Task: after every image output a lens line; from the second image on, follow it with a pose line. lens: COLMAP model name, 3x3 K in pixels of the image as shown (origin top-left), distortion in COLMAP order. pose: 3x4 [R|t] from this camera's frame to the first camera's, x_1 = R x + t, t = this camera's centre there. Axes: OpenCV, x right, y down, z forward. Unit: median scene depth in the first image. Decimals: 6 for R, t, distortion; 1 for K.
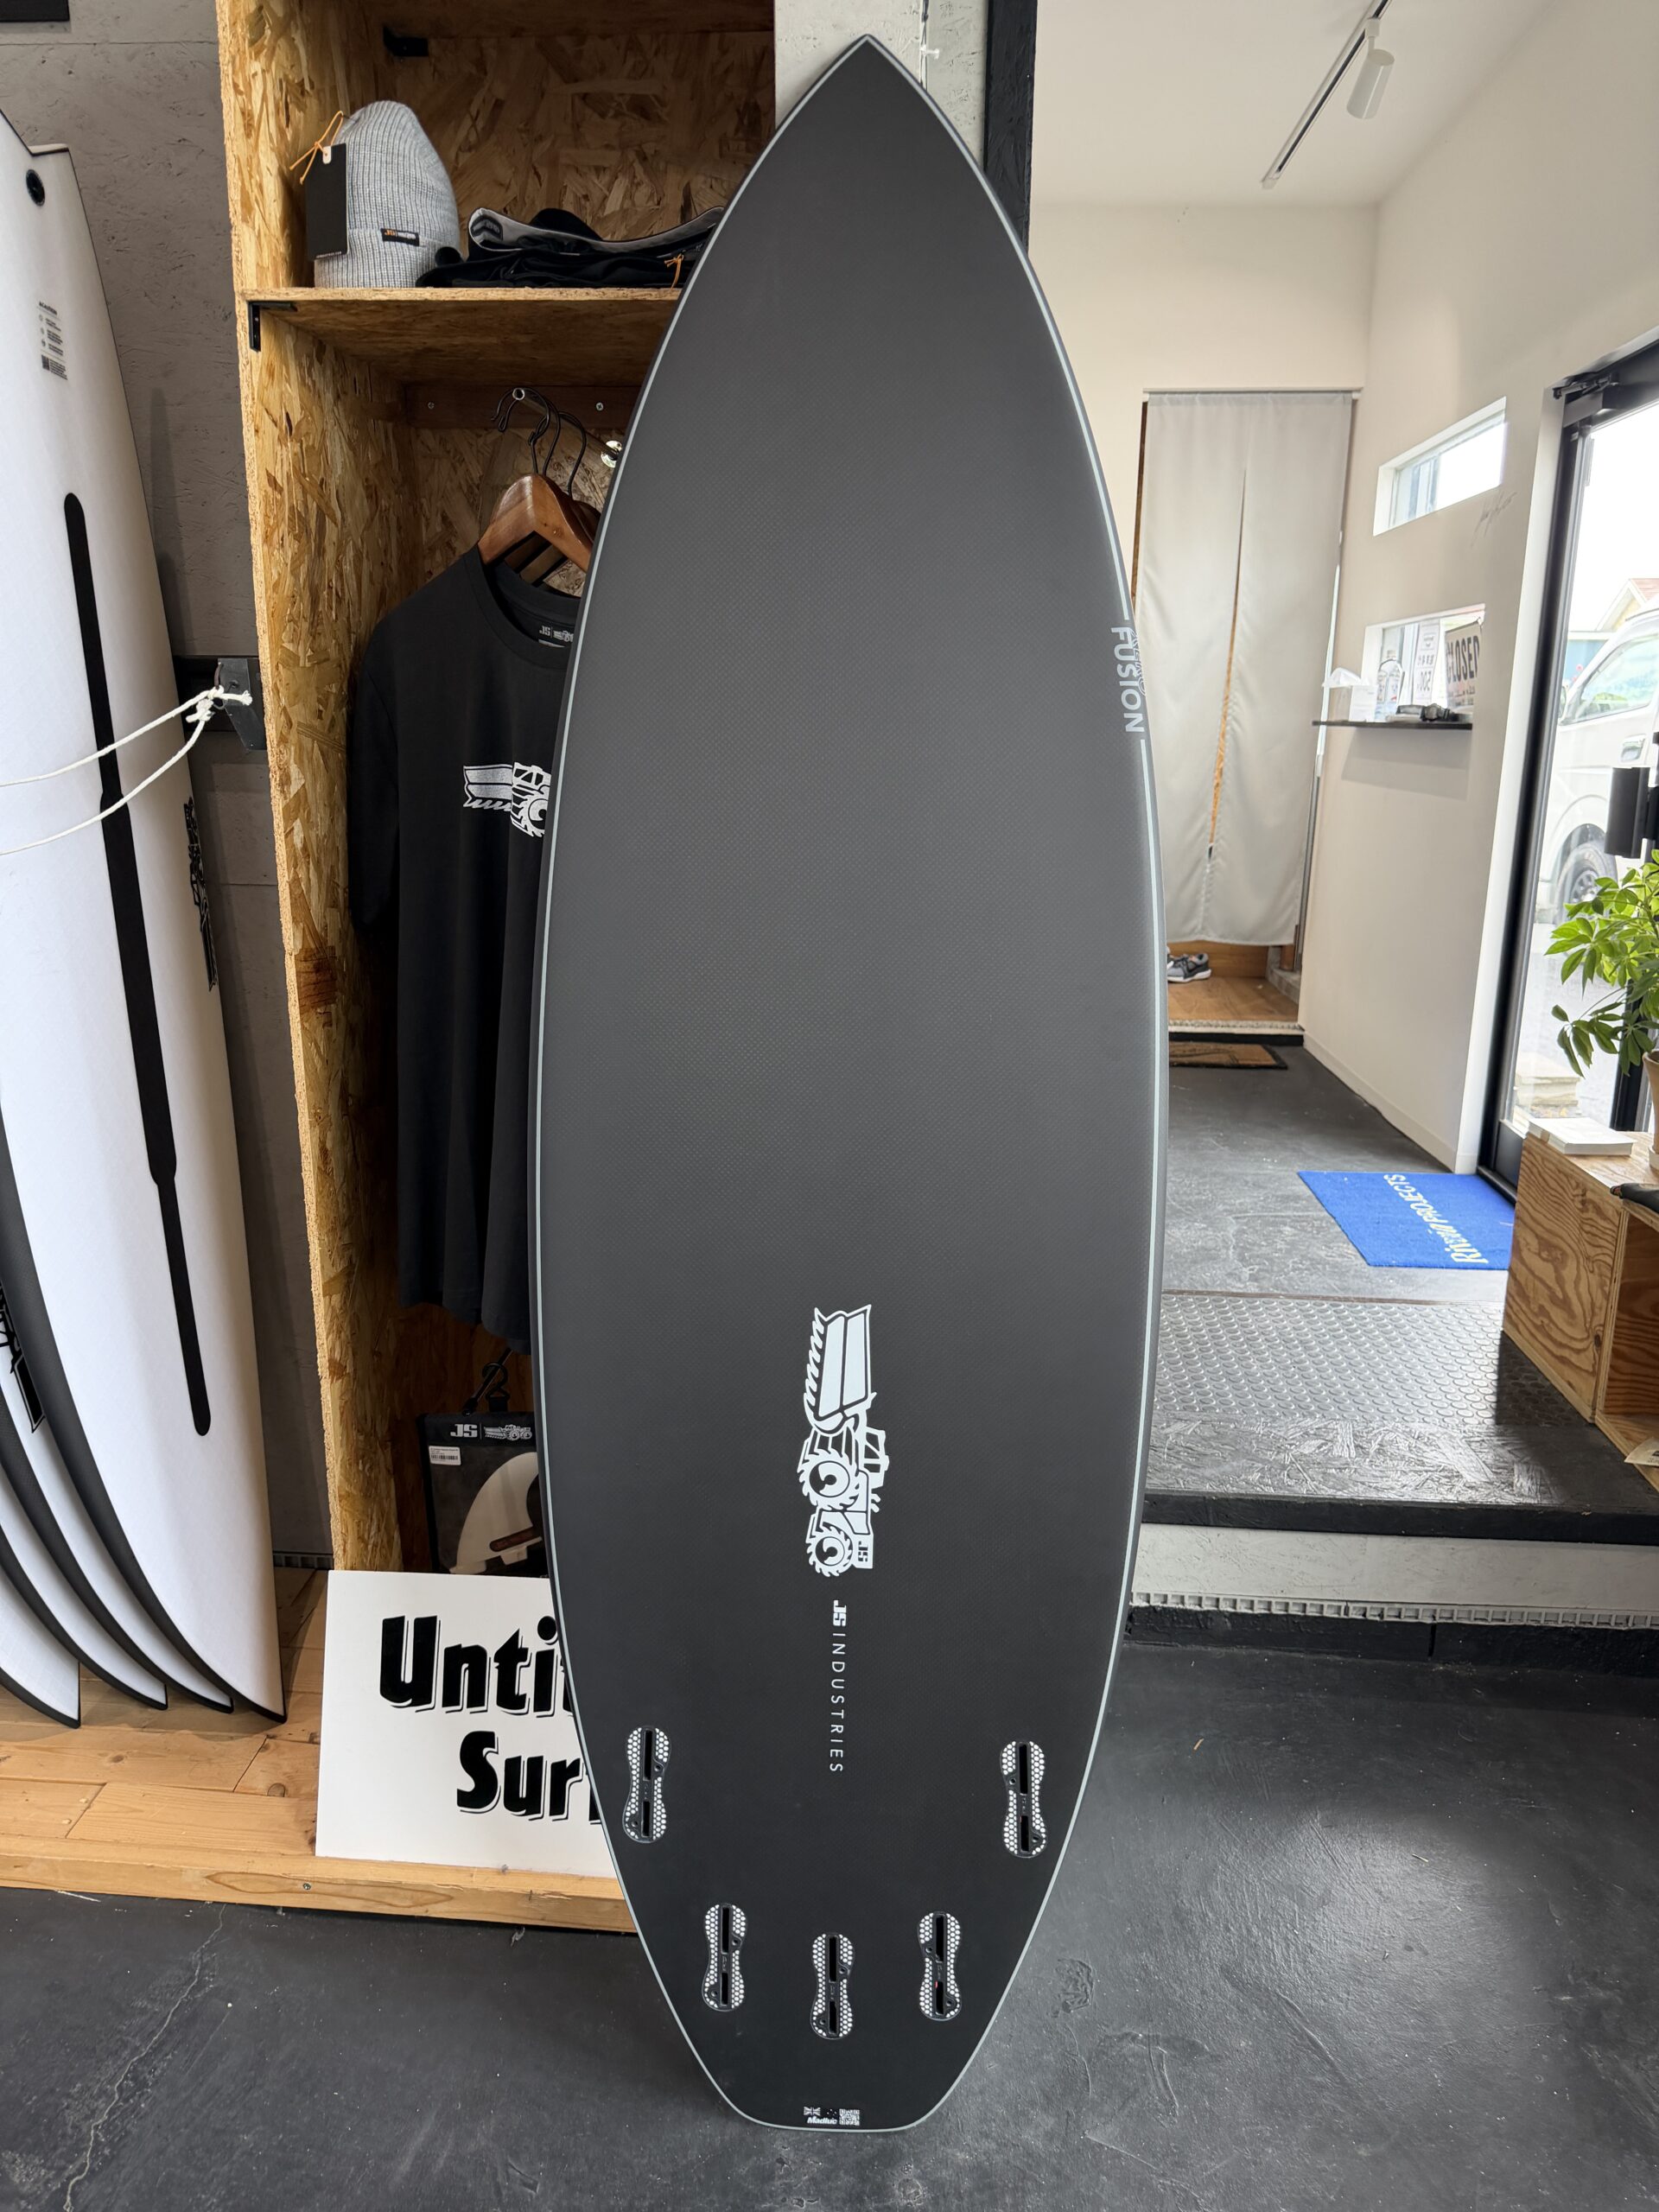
lens RADIAL K [[1546.8, 0, 849.3], [0, 1546.8, 1110.4], [0, 0, 1]] dist [-0.002682, -0.002279]
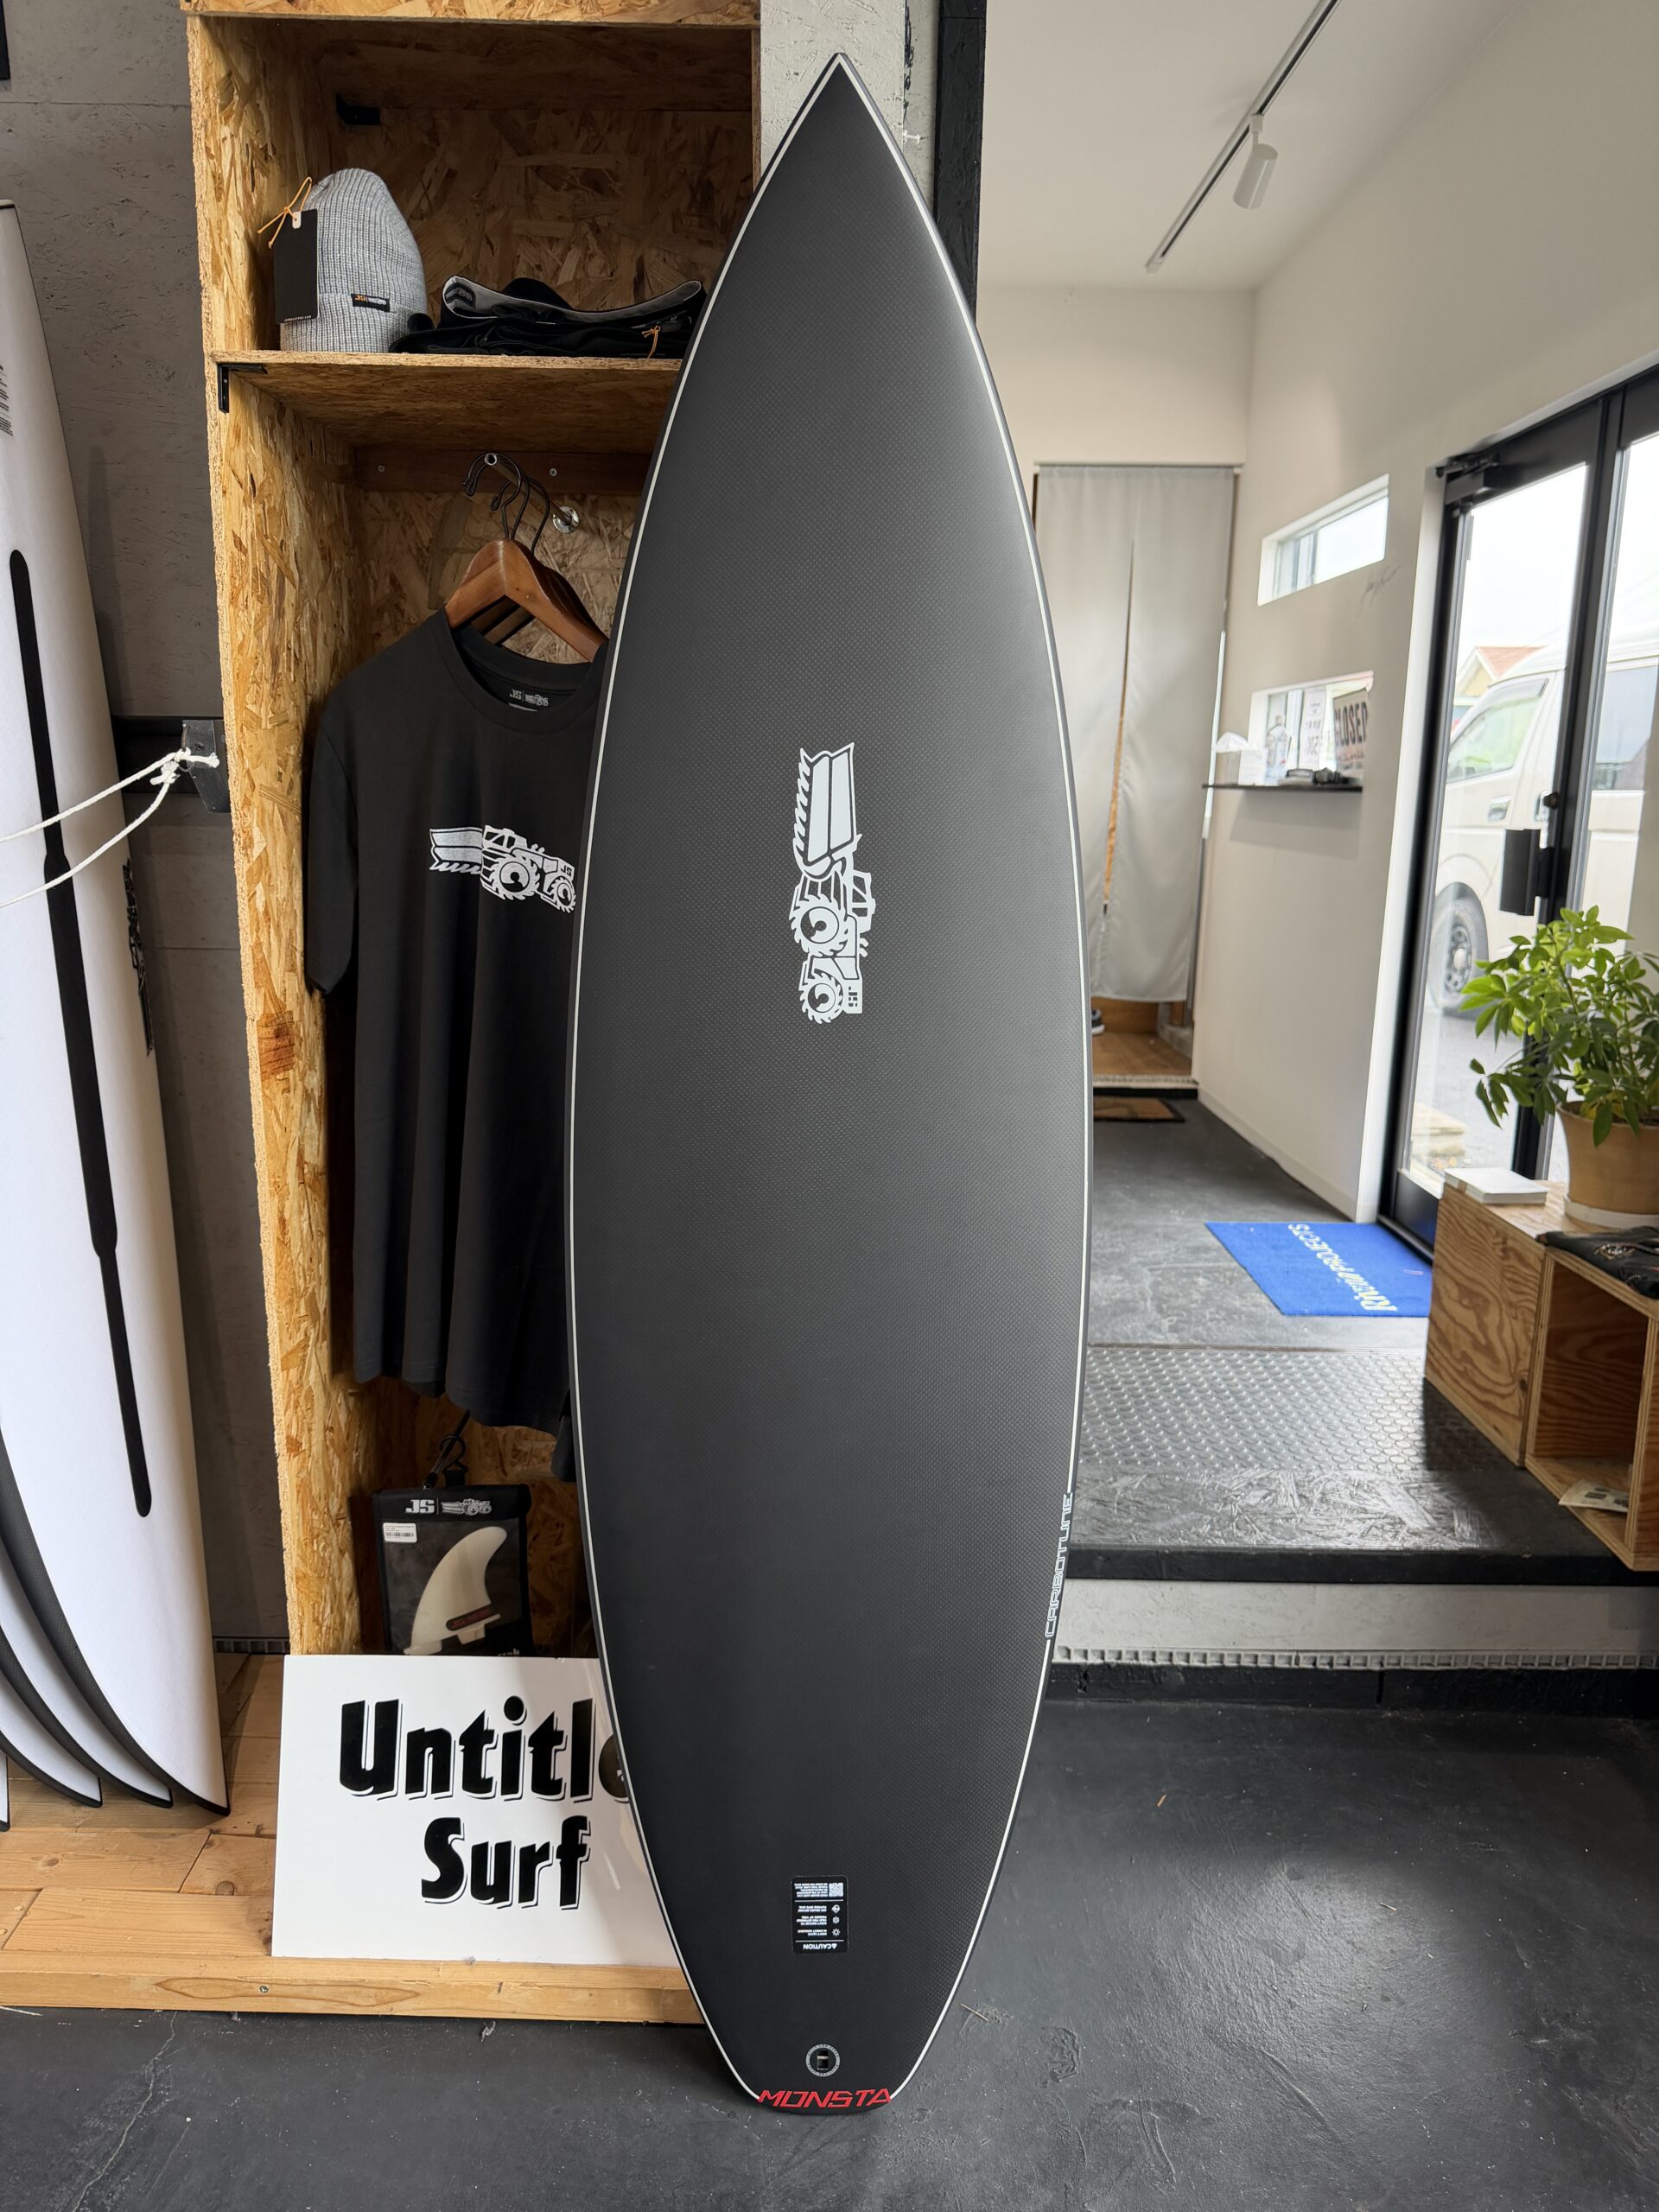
lens RADIAL K [[1545.8, 0, 829.5], [0, 1545.8, 1115.4], [0, 0, 1]] dist [-0.001986, -0.004499]
pose [[0.997798, -0.011511, 0.065327, -0.056506], [0.013689, 0.999362, -0.032990, -0.003205], [-0.064906, 0.033812, 0.997318, 0.003526]]
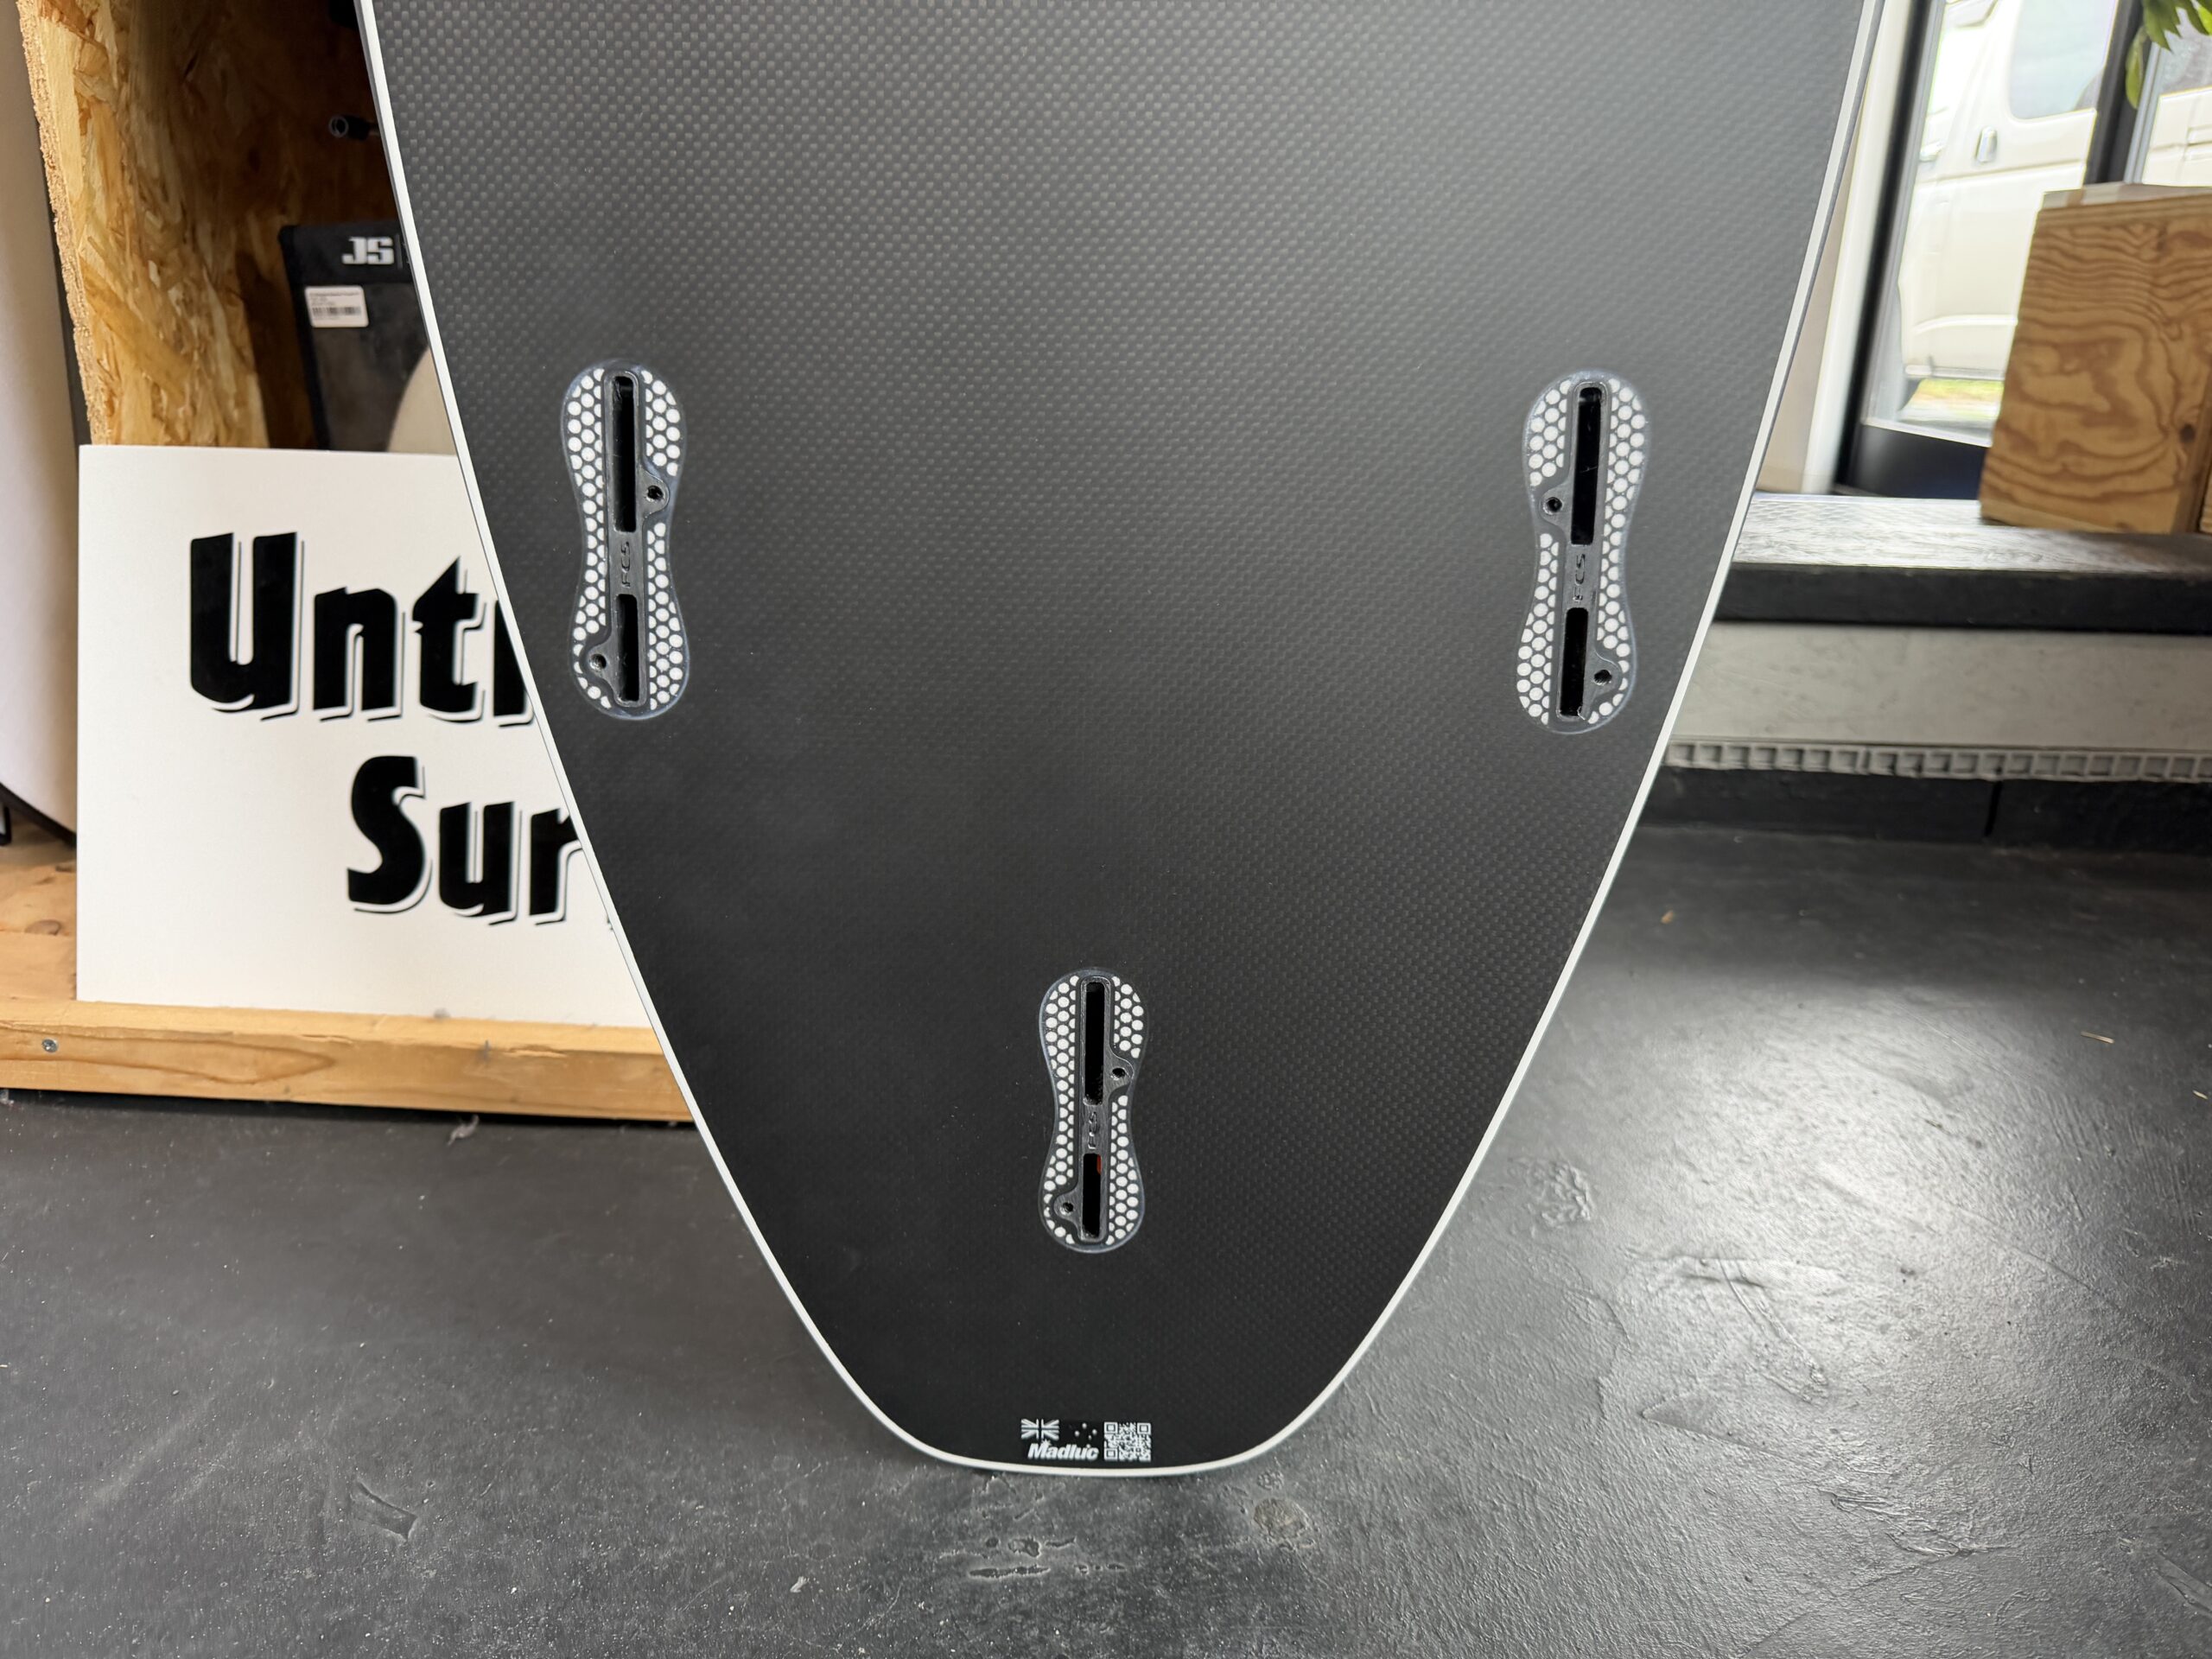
lens RADIAL K [[1567.9, 0, 1092.9], [0, 1567.9, 830.3], [0, 0, 1]] dist [-0.014388, 0.000853]
pose [[0.999294, -0.000476, 0.037575, -0.024709], [-0.002546, 0.996765, 0.080329, 0.383462], [-0.037492, -0.080368, 0.996060, 0.471879]]
